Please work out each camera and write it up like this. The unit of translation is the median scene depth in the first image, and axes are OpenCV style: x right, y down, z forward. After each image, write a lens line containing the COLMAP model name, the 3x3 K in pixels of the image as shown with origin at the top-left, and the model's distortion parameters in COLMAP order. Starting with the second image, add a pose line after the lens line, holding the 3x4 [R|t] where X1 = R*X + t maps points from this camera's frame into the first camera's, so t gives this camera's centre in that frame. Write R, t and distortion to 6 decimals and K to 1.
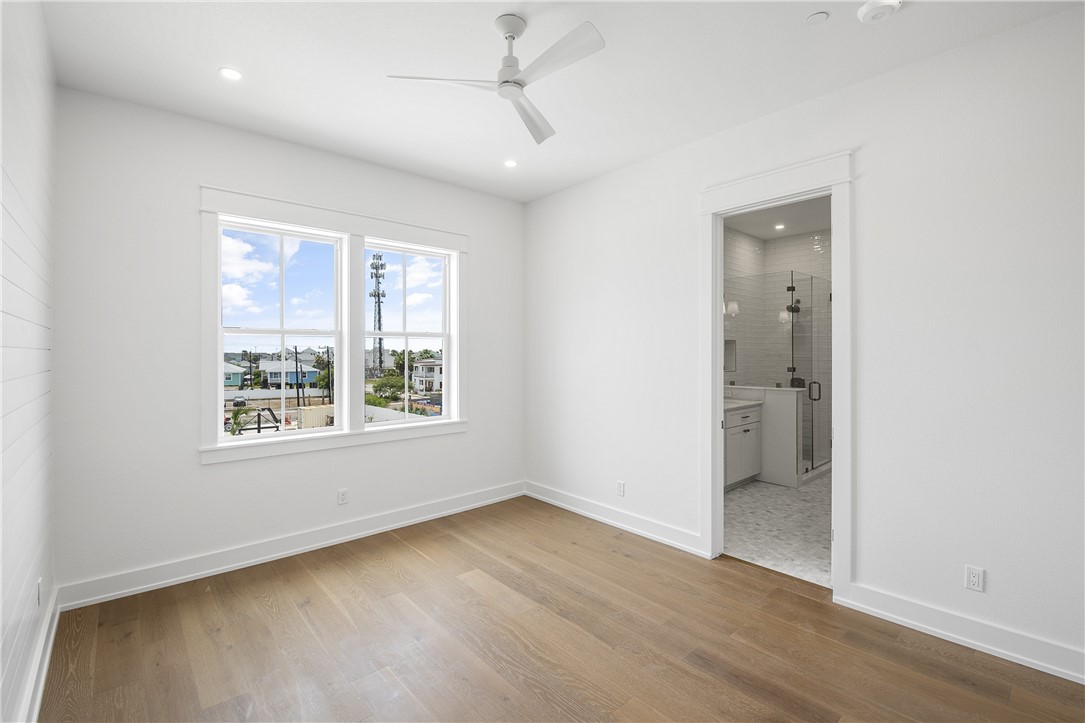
lens RADIAL K [[475.5, 0, 566.0], [0, 475.5, 353.2], [0, 0, 1]] dist [0.003380, -0.003850]
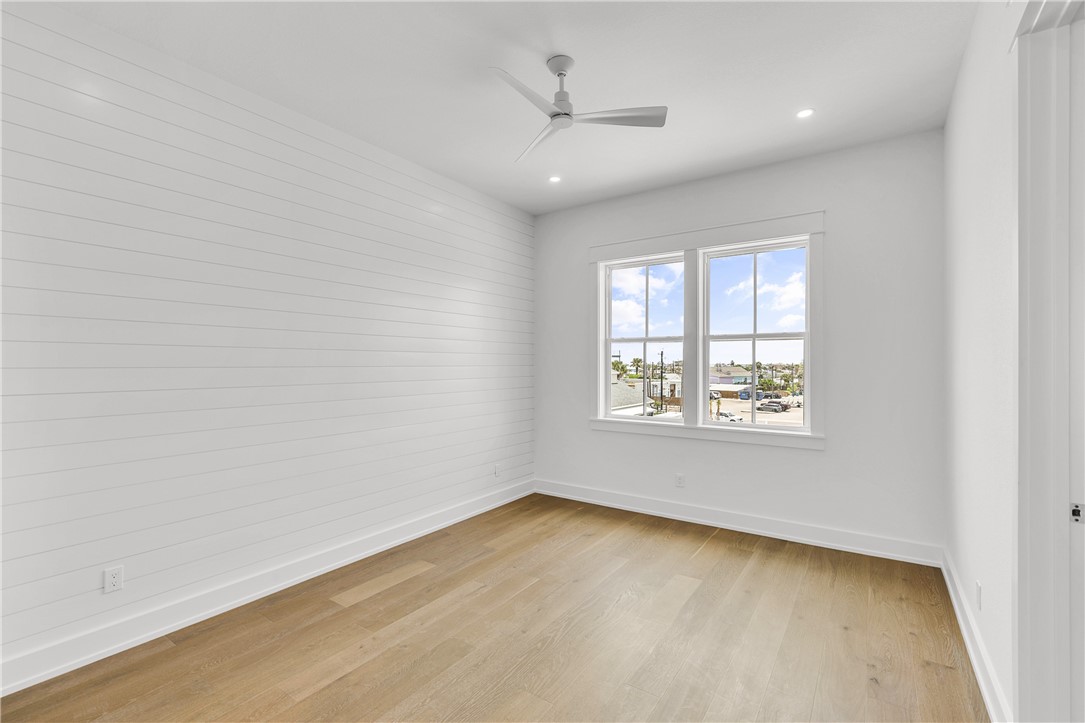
lens RADIAL K [[475.5, 0, 525.5], [0, 475.5, 365.0], [0, 0, 1]] dist [0.003380, -0.003850]
pose [[0.230376, 0.017652, -0.972942, 0.561399], [0.002526, 0.999821, 0.018738, -0.000132], [0.973098, -0.006775, 0.230290, 0.374509]]
